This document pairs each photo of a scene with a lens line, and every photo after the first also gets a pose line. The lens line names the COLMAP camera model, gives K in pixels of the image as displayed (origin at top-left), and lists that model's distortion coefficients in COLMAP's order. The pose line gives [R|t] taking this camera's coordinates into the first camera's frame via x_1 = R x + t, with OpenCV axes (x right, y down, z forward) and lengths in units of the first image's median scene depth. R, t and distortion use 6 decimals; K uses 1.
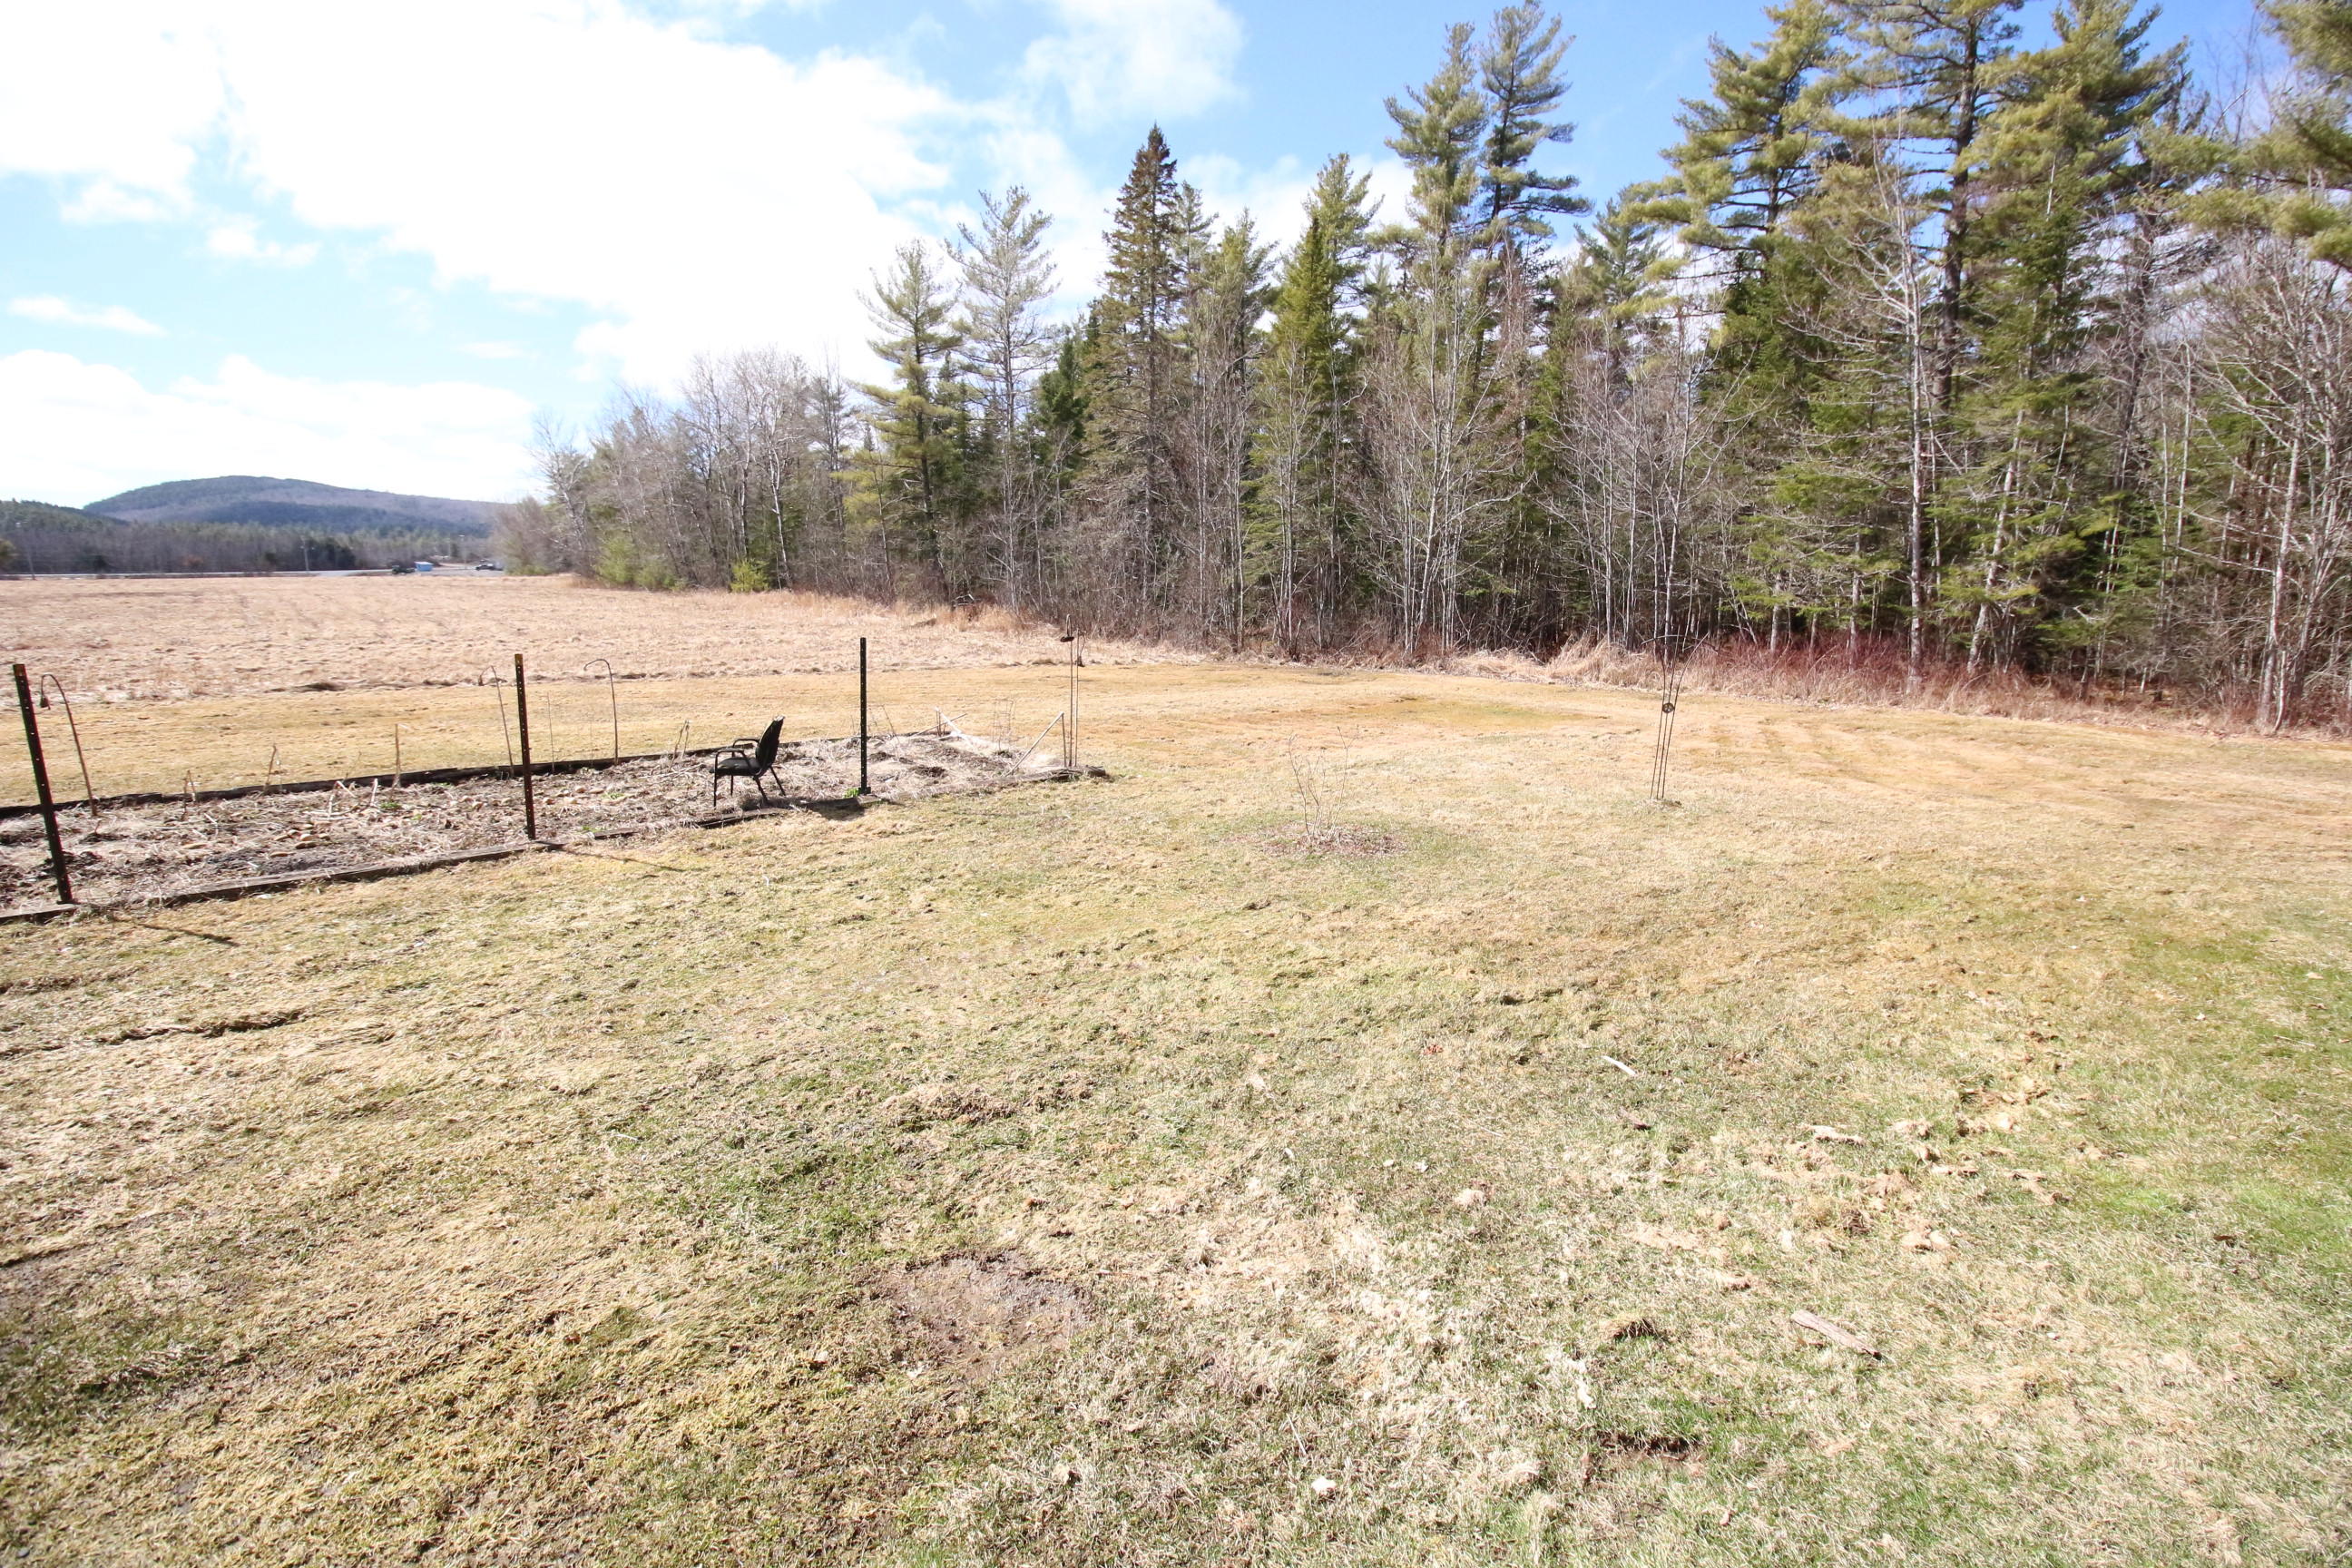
lens RADIAL K [[1072.5, 0, 1174.9], [0, 1072.5, 777.4], [0, 0, 1]] dist [-0.008494, -0.006256]
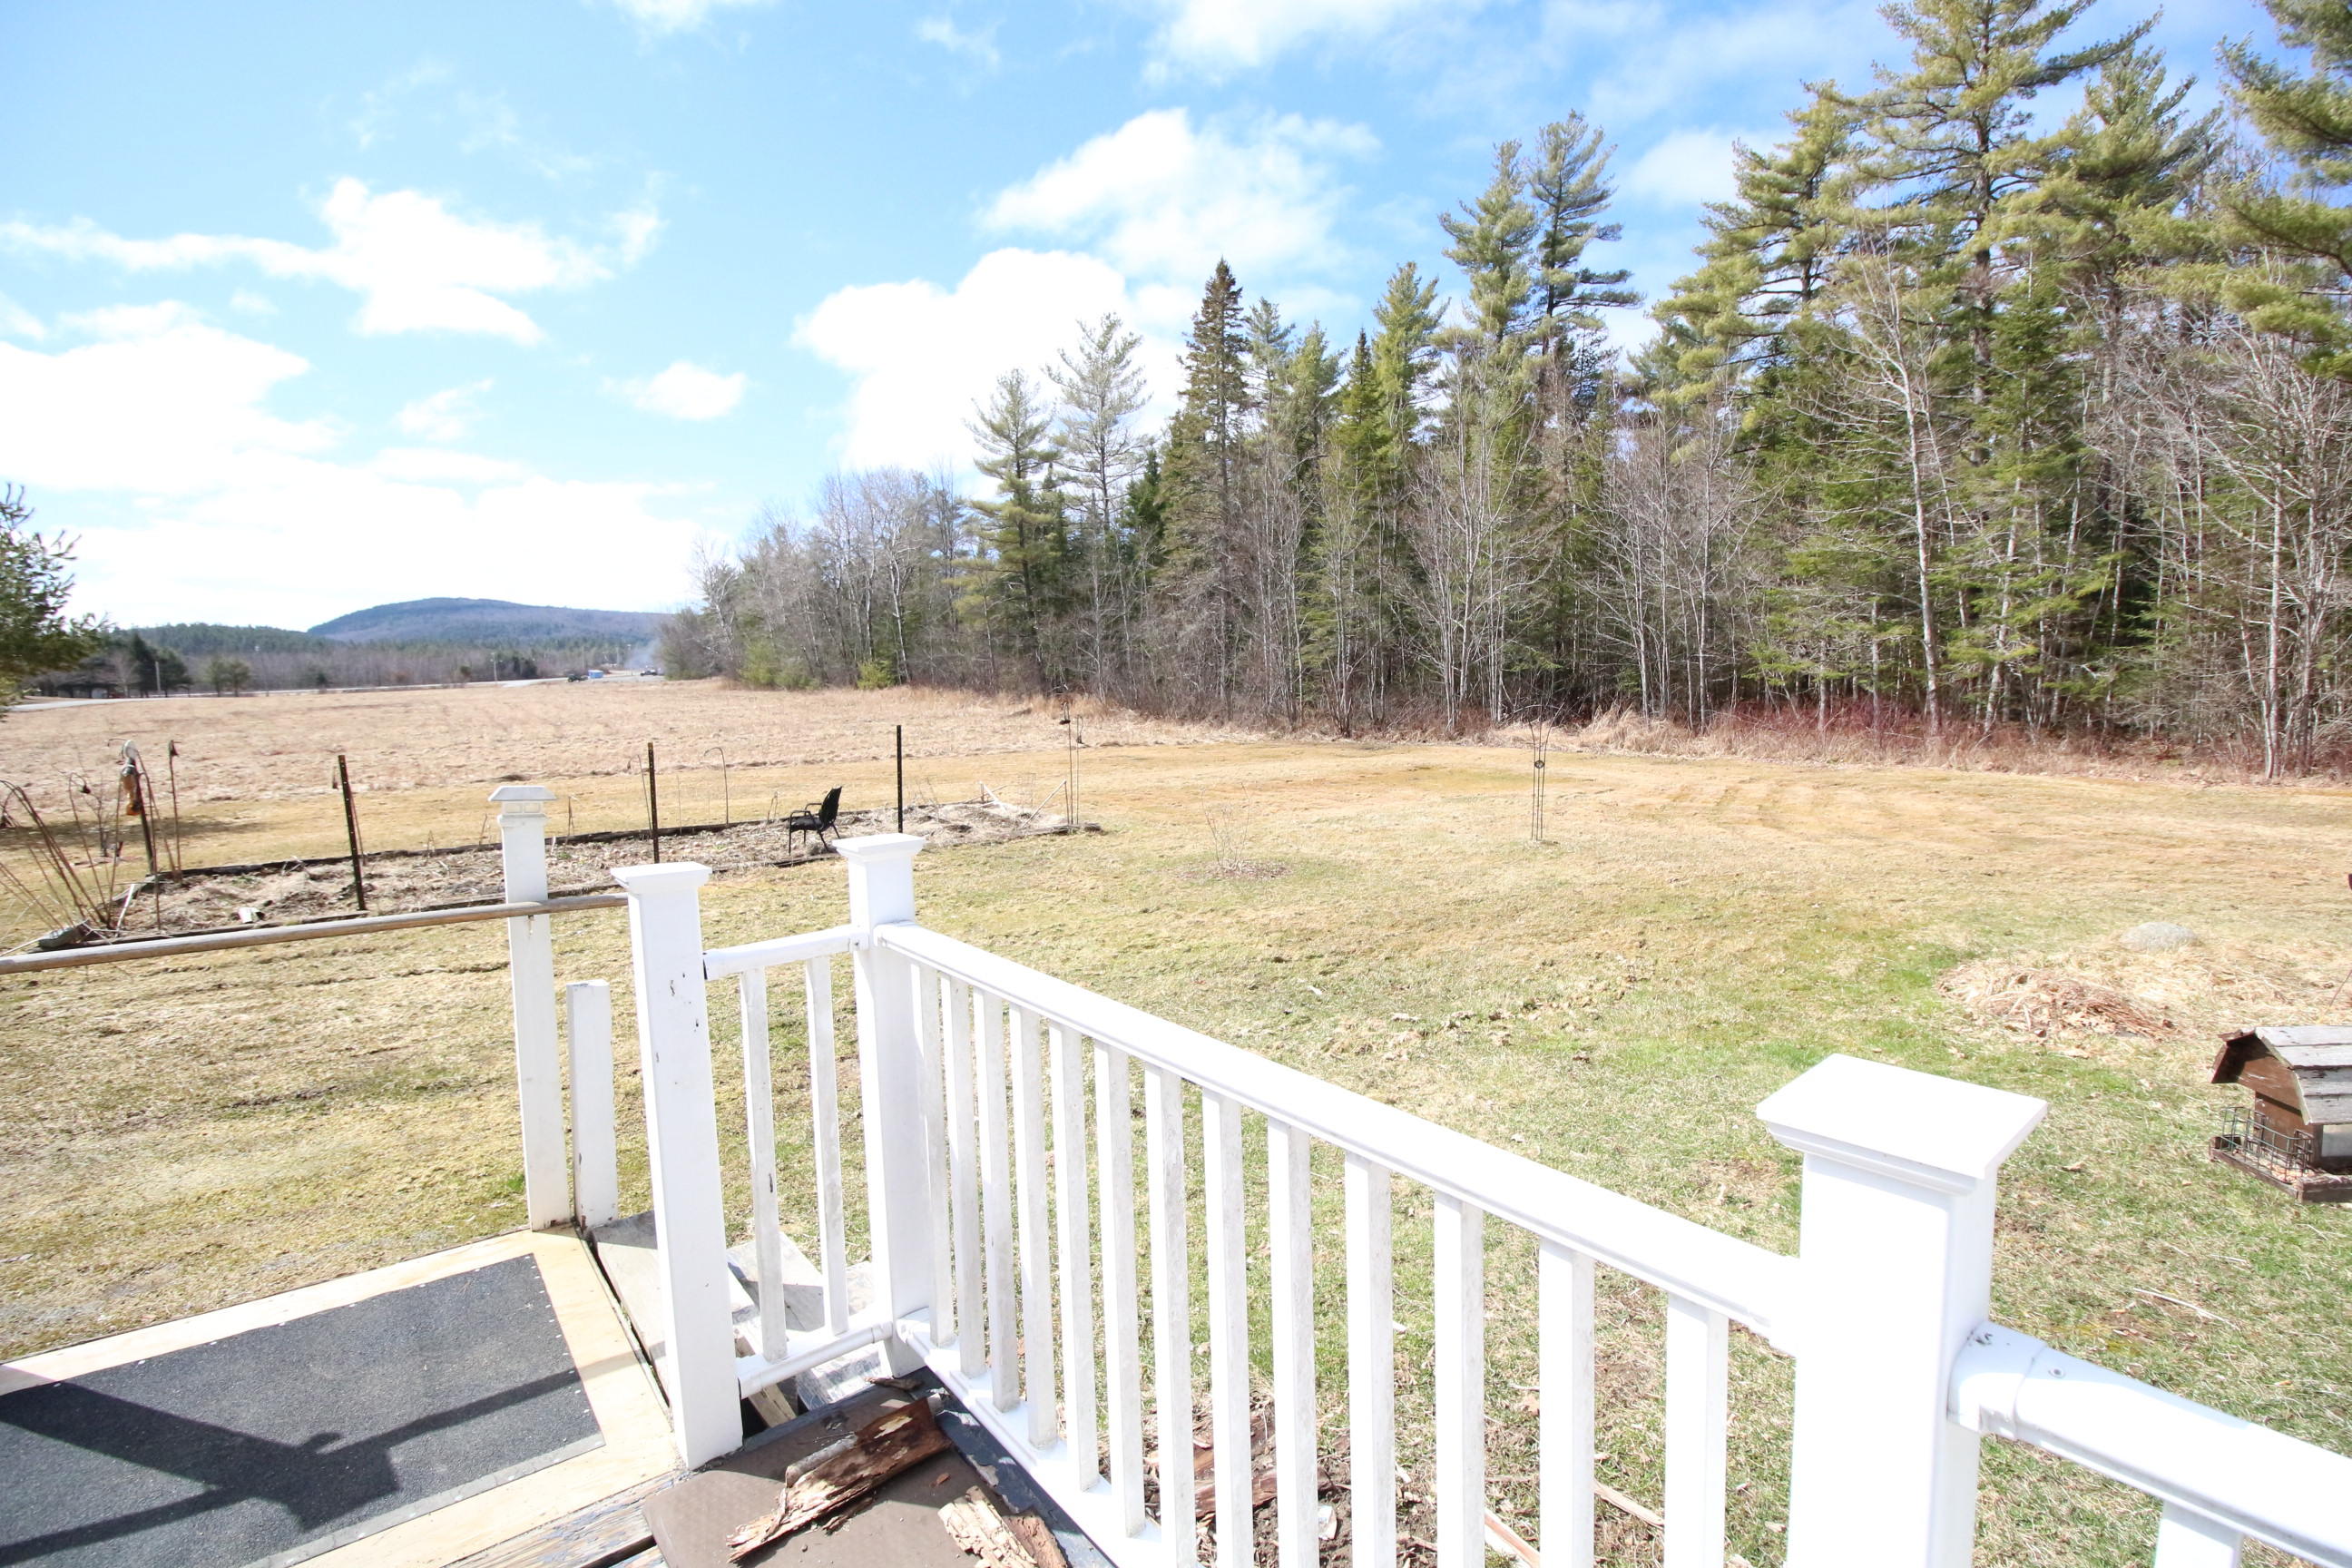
lens RADIAL K [[1072.5, 0, 1175.8], [0, 1072.5, 790.8], [0, 0, 1]] dist [-0.008494, -0.006256]
pose [[0.993343, -0.020922, -0.113282, 0.058316], [0.013510, 0.997741, -0.065810, 0.012553], [0.114403, 0.063841, 0.991381, -0.079536]]
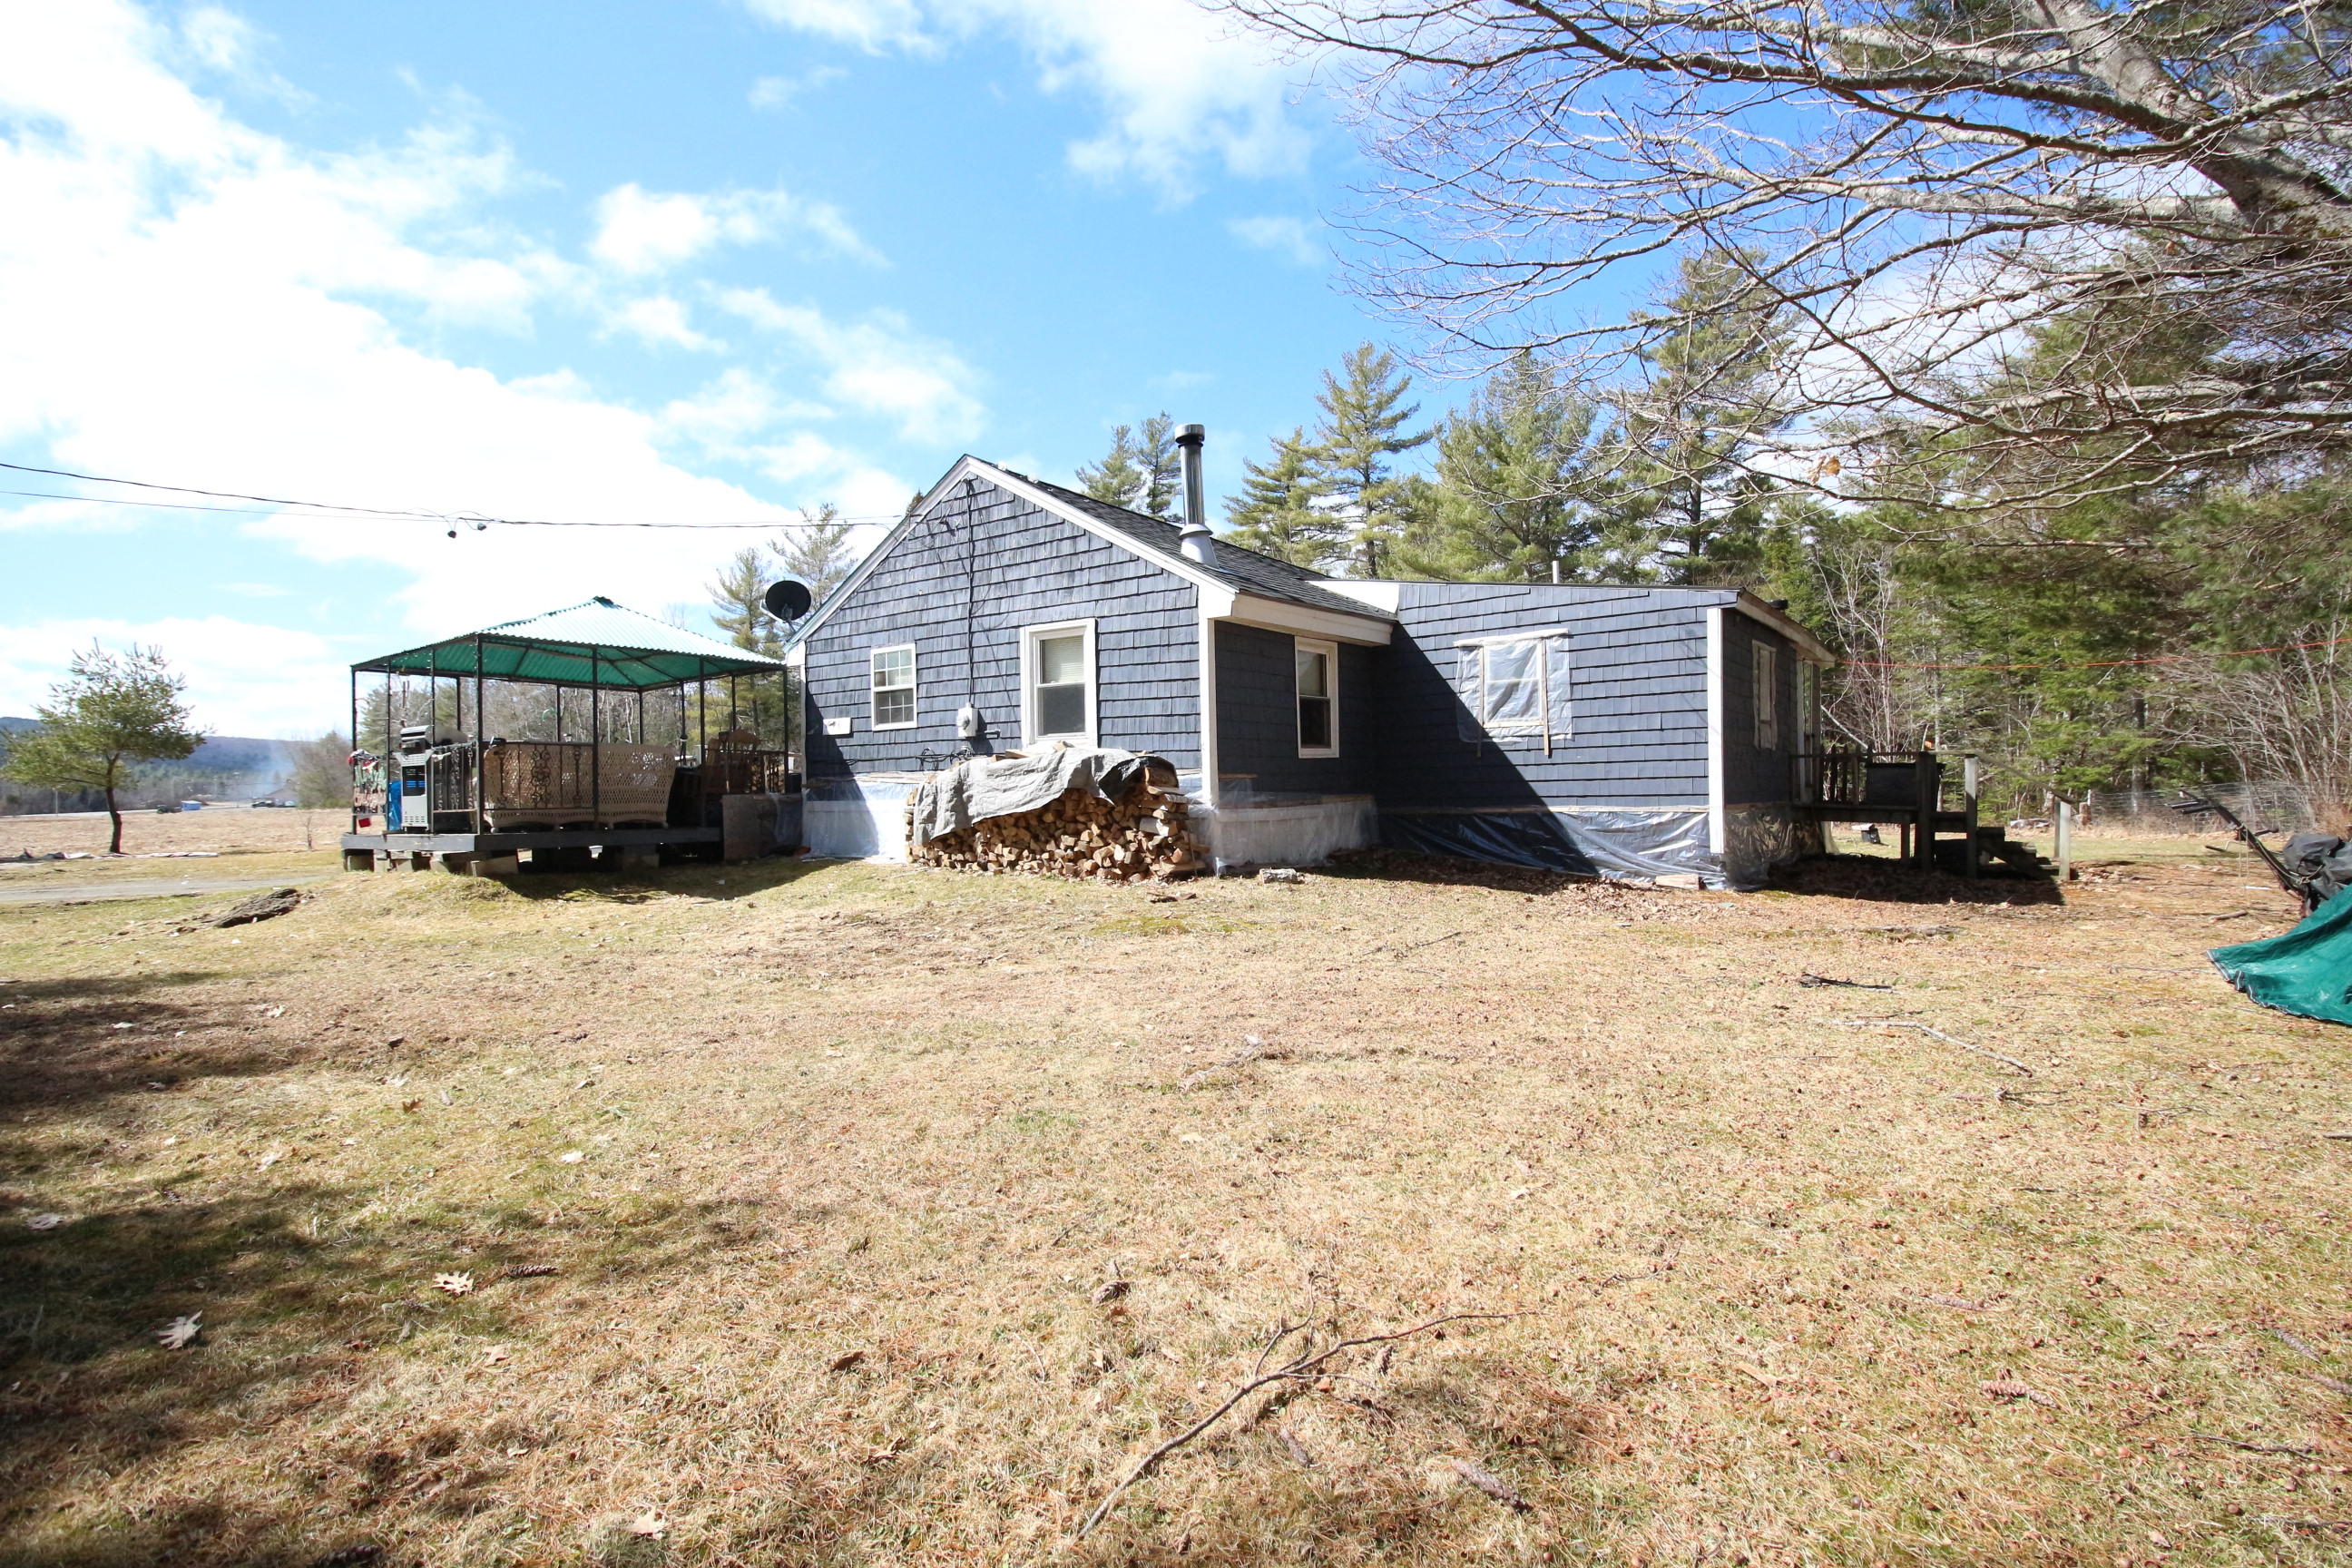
lens RADIAL K [[1072.5, 0, 1196.4], [0, 1072.5, 795.7], [0, 0, 1]] dist [-0.008494, -0.006256]
pose [[0.983825, -0.028249, 0.176891, 0.110195], [0.060512, 0.981849, -0.179755, 0.149061], [-0.168603, 0.187551, 0.967676, -0.575667]]
